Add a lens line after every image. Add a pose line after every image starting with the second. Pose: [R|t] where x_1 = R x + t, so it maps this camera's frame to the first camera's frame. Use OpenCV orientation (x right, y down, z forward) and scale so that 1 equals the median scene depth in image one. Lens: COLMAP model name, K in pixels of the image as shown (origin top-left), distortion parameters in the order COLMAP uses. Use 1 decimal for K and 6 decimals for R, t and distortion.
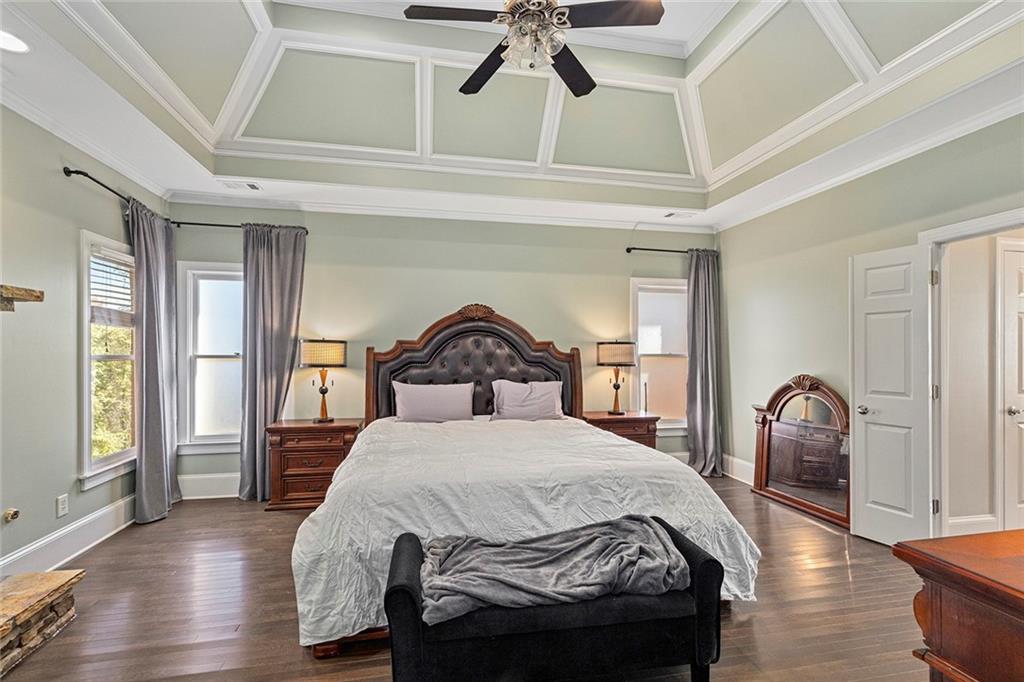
lens RADIAL K [[461.0, 0, 515.3], [0, 461.0, 351.0], [0, 0, 1]] dist [0.000511, -0.000005]
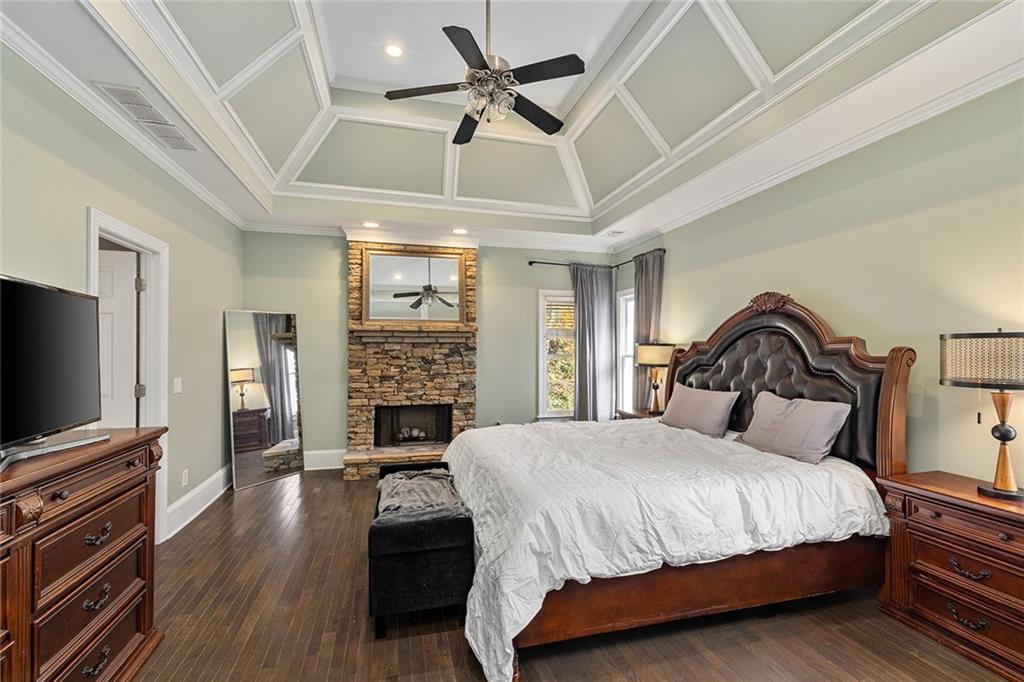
lens RADIAL K [[461.0, 0, 515.3], [0, 461.0, 351.0], [0, 0, 1]] dist [0.000511, -0.000005]
pose [[0.062214, 0.002486, -0.998060, 0.716635], [0.008098, 0.999963, 0.002995, -0.010462], [0.998030, -0.008269, 0.062192, 0.561507]]
